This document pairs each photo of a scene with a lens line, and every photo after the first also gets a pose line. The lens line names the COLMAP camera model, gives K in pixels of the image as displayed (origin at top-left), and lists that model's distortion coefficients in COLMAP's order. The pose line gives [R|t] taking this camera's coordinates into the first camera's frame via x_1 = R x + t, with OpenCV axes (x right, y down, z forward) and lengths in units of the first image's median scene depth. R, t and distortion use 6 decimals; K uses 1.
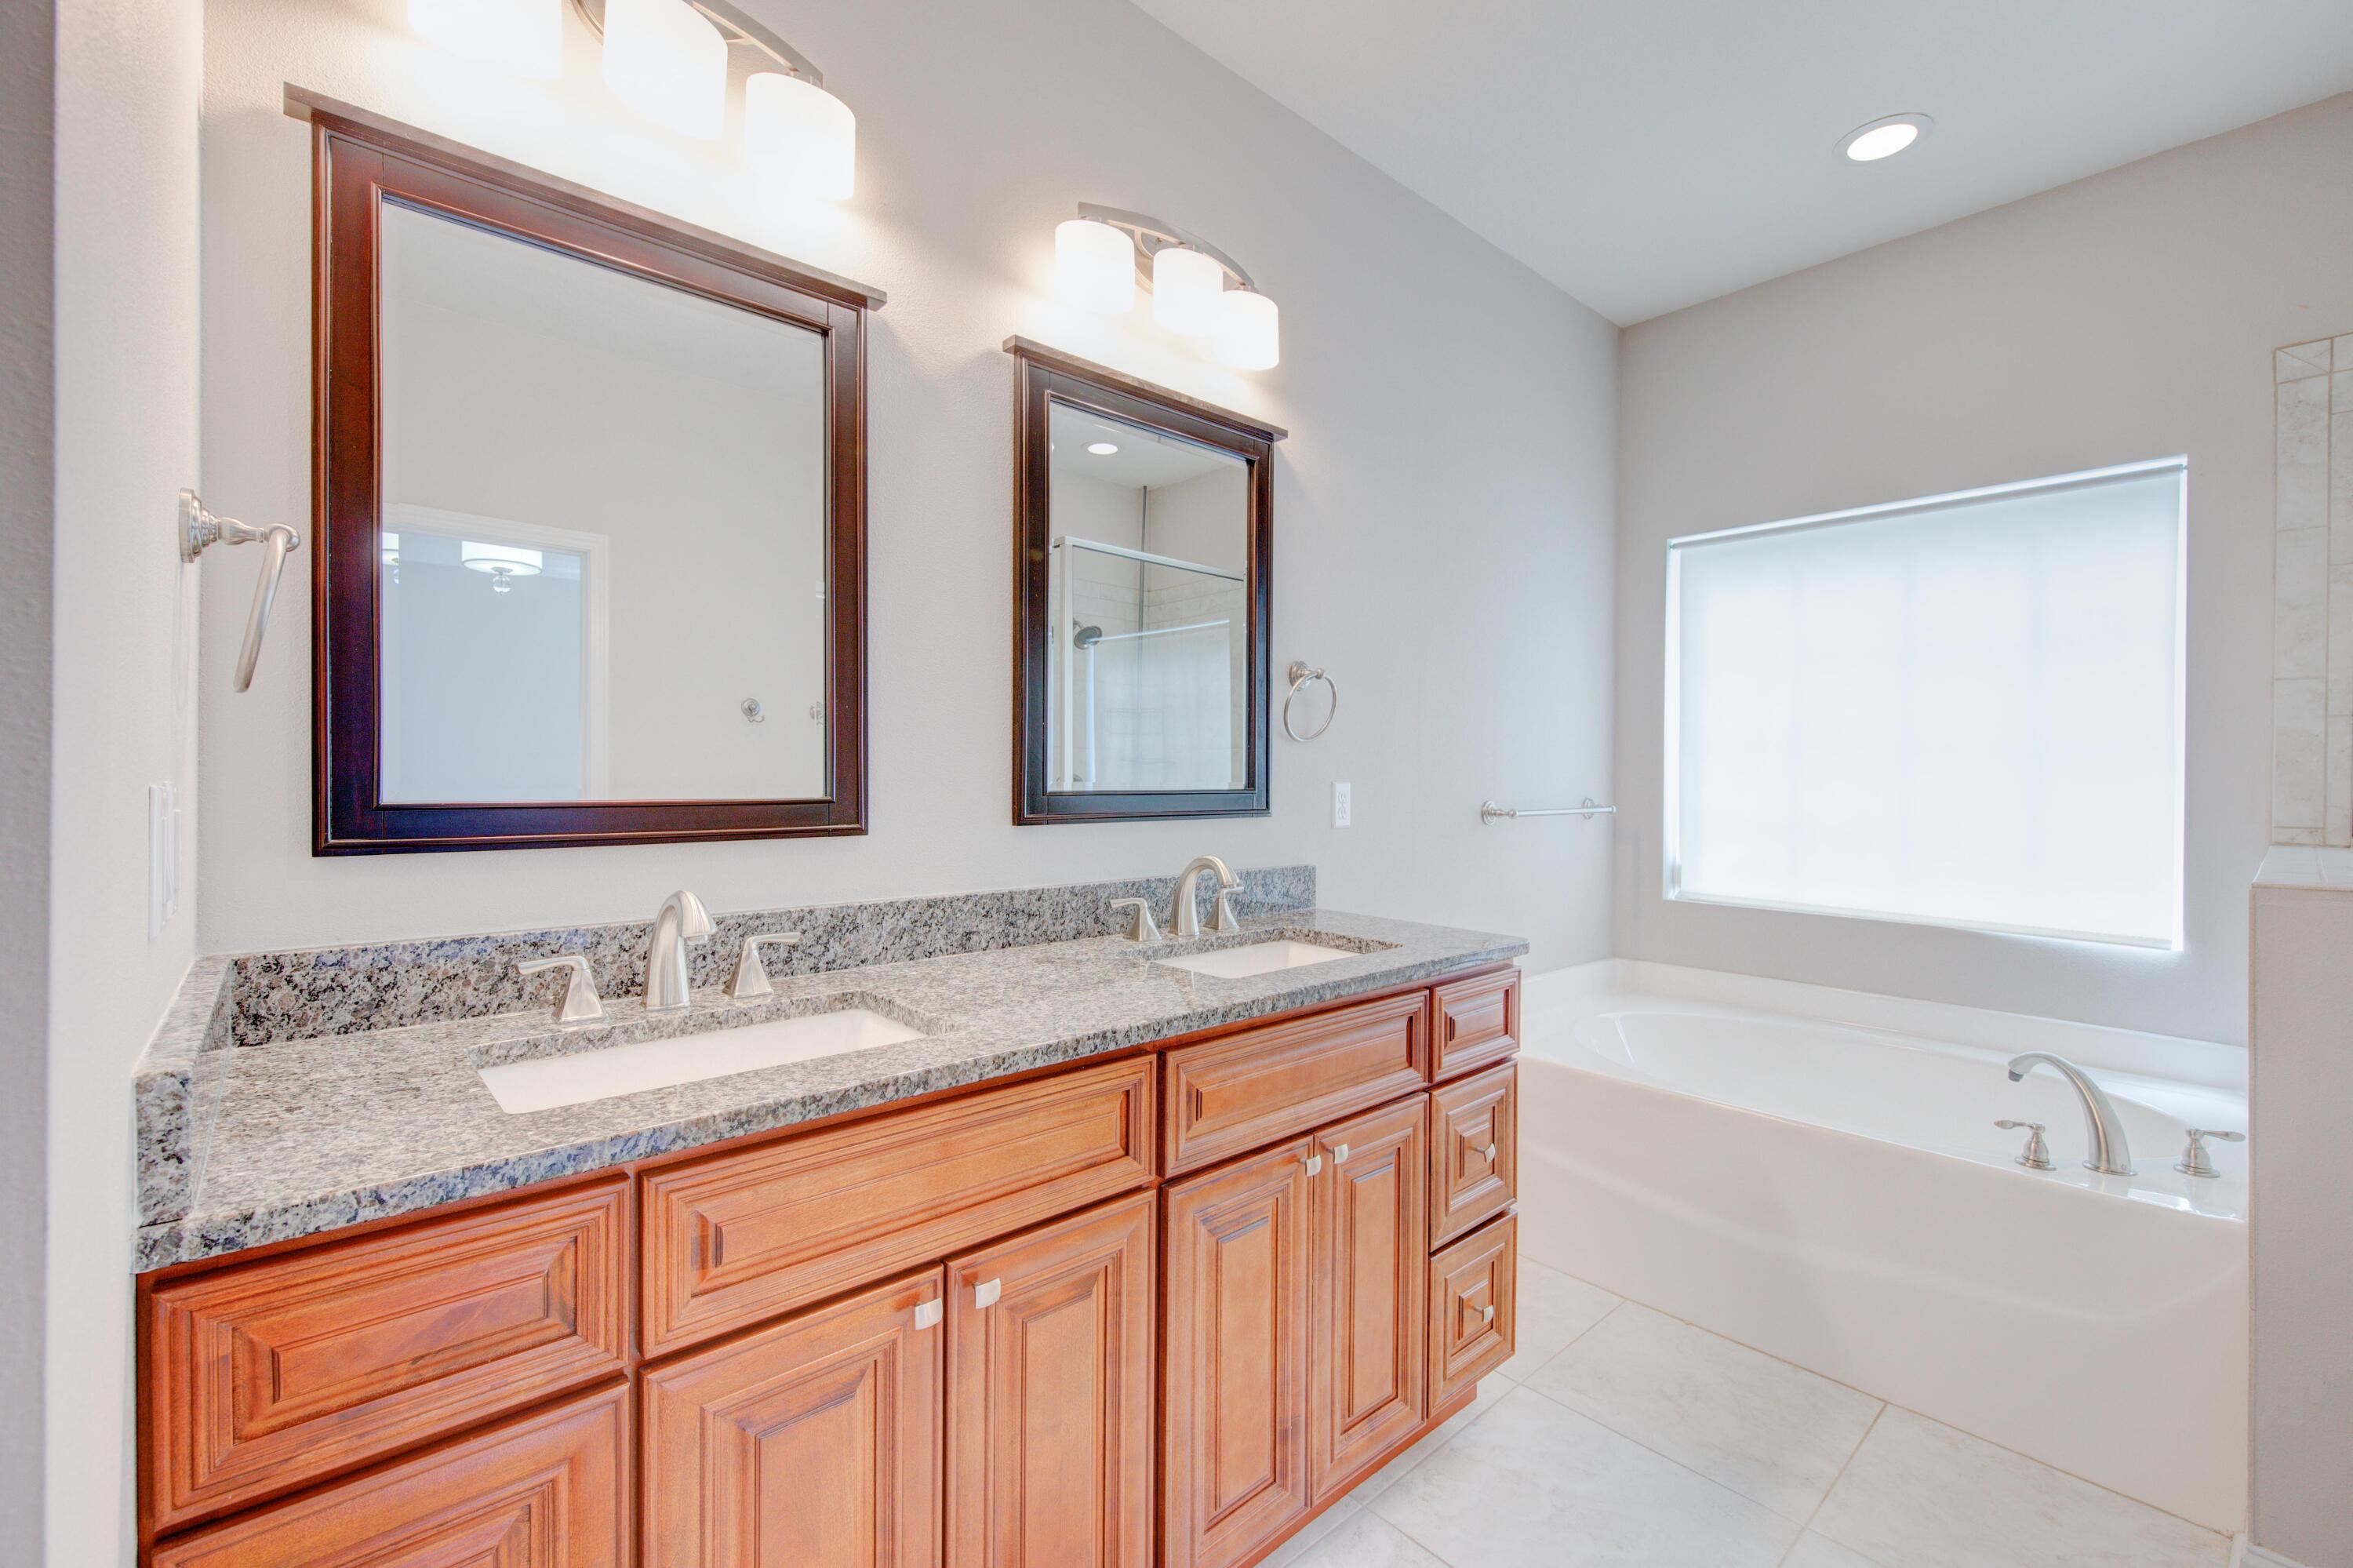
lens RADIAL K [[999.3, 0, 1168.8], [0, 999.3, 788.2], [0, 0, 1]] dist [0.008005, -0.003809]
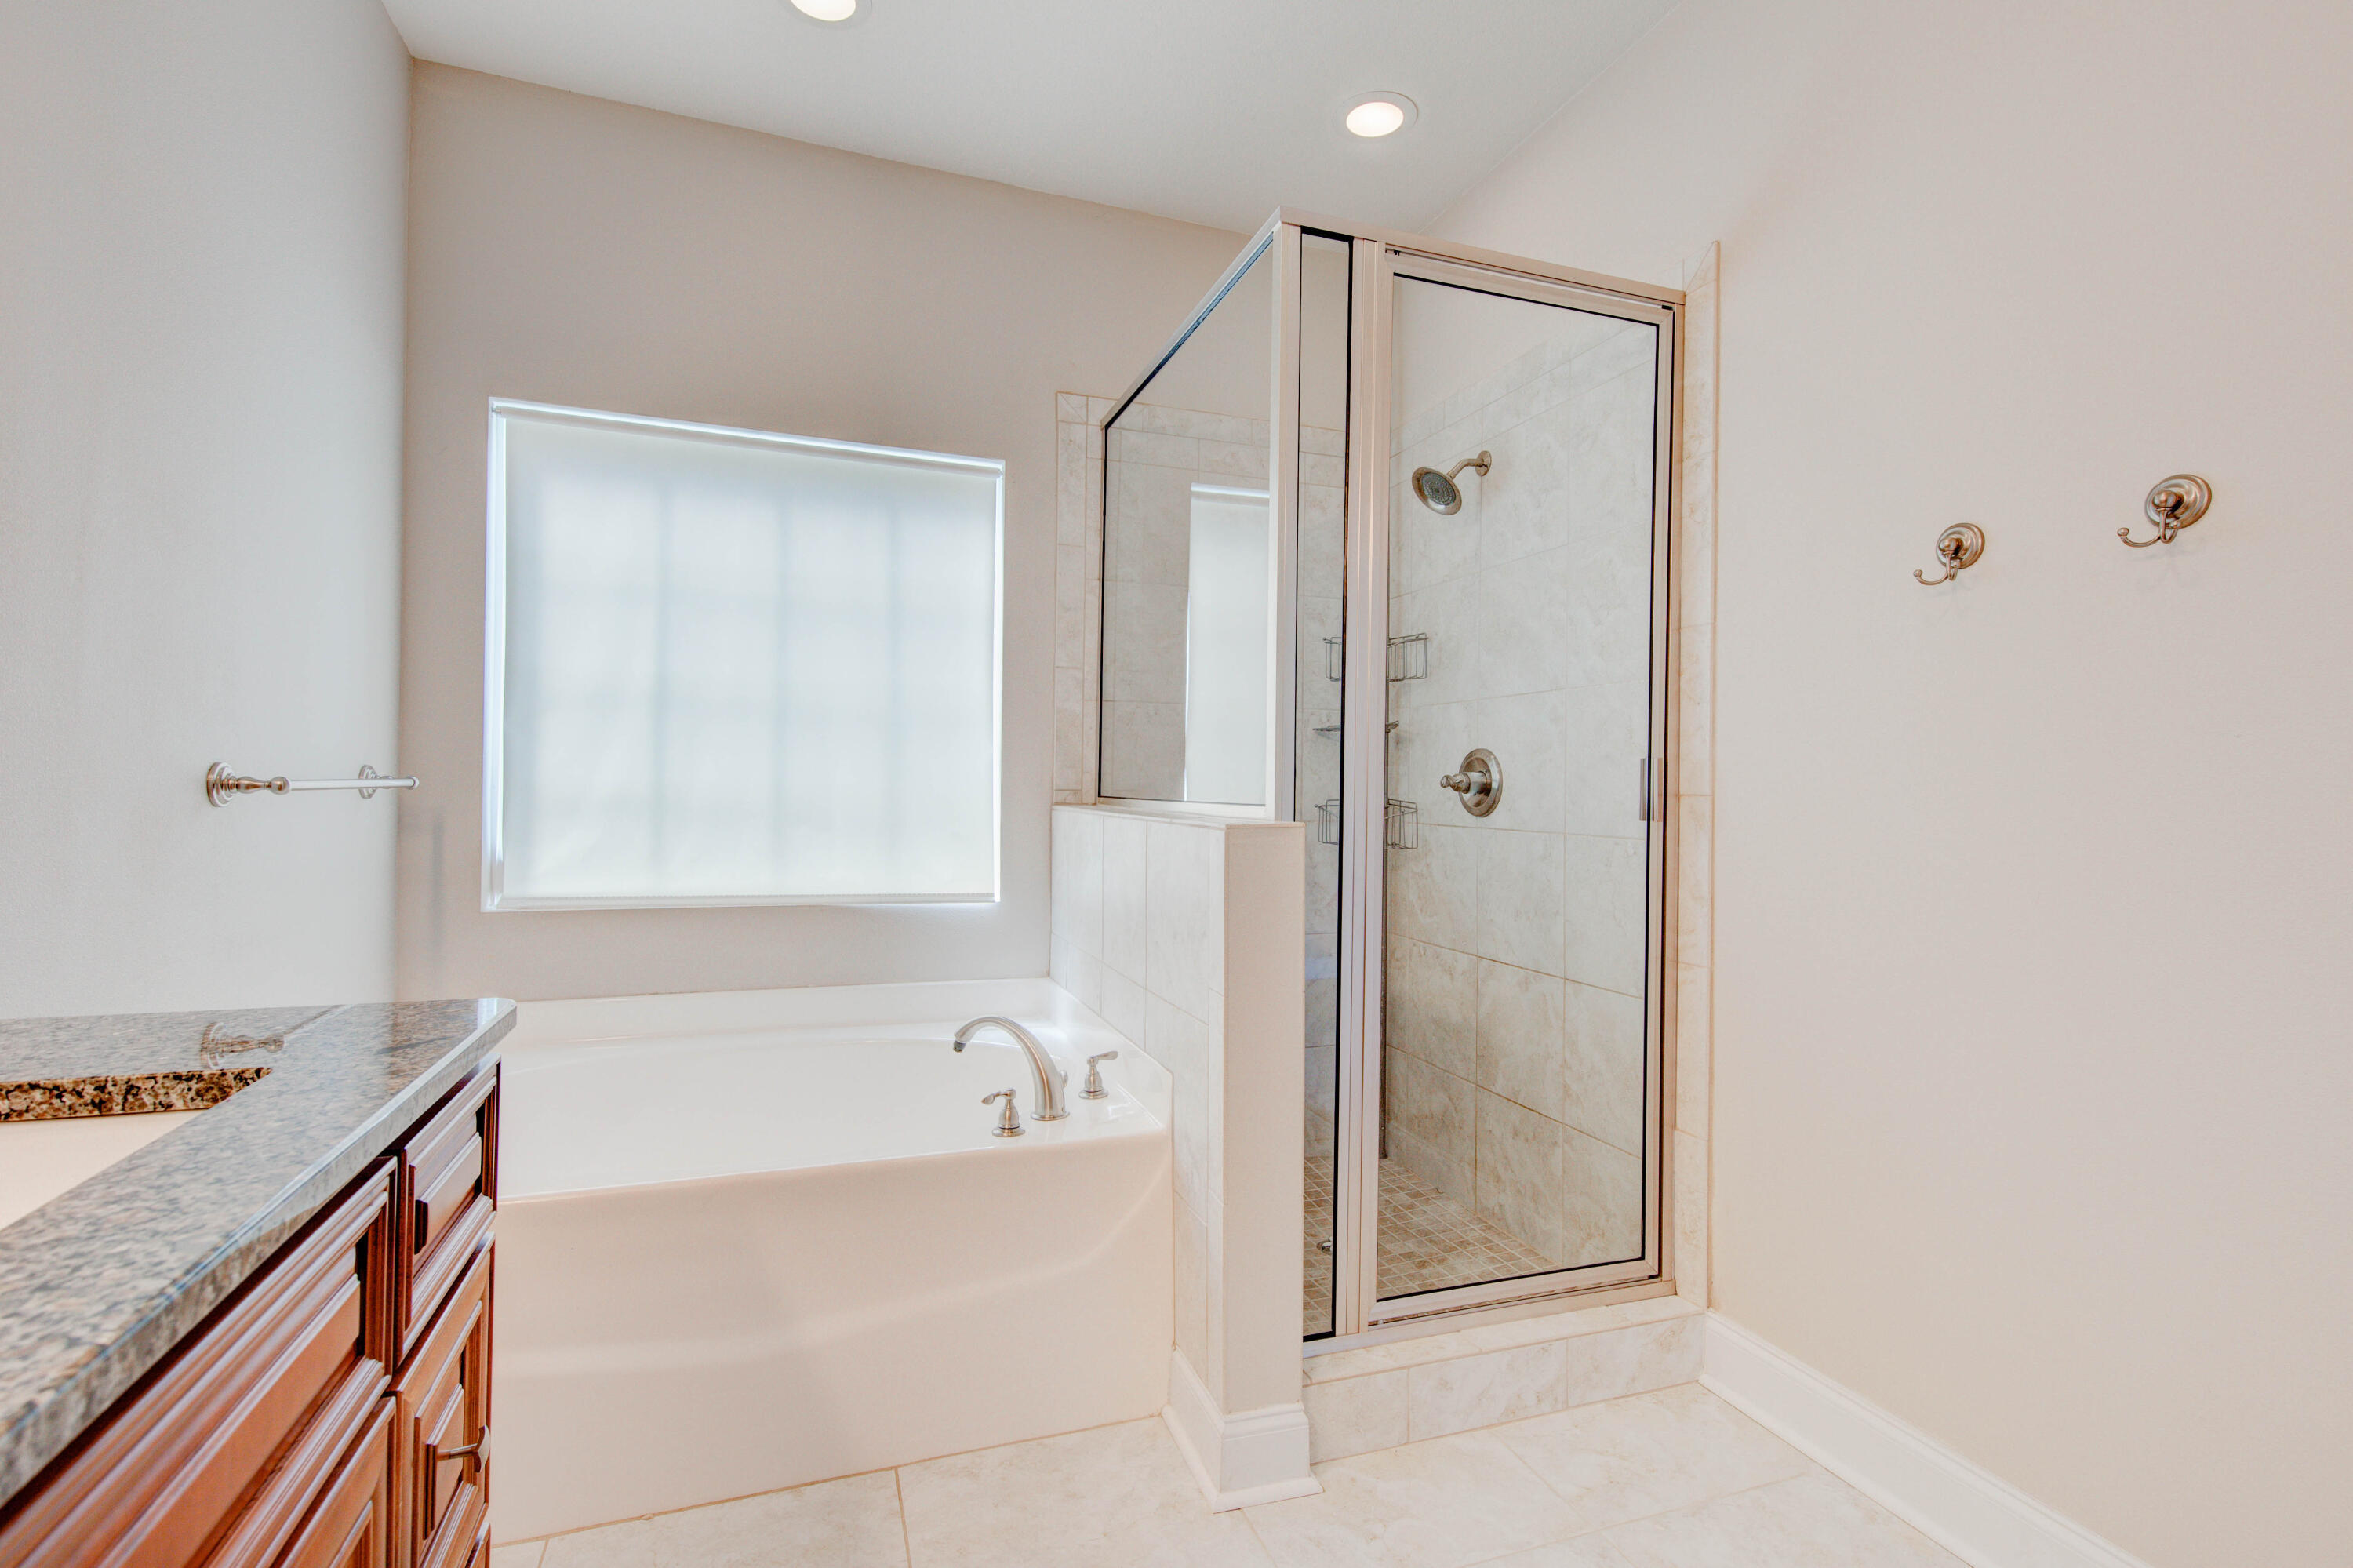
lens RADIAL K [[1077.9, 0, 1184.3], [0, 1077.9, 775.8], [0, 0, 1]] dist [0.006201, -0.000221]
pose [[0.361107, 0.004407, 0.932514, -0.048924], [-0.000981, 0.999990, -0.004346, 0.030005], [-0.932524, 0.000655, 0.361107, 0.420155]]
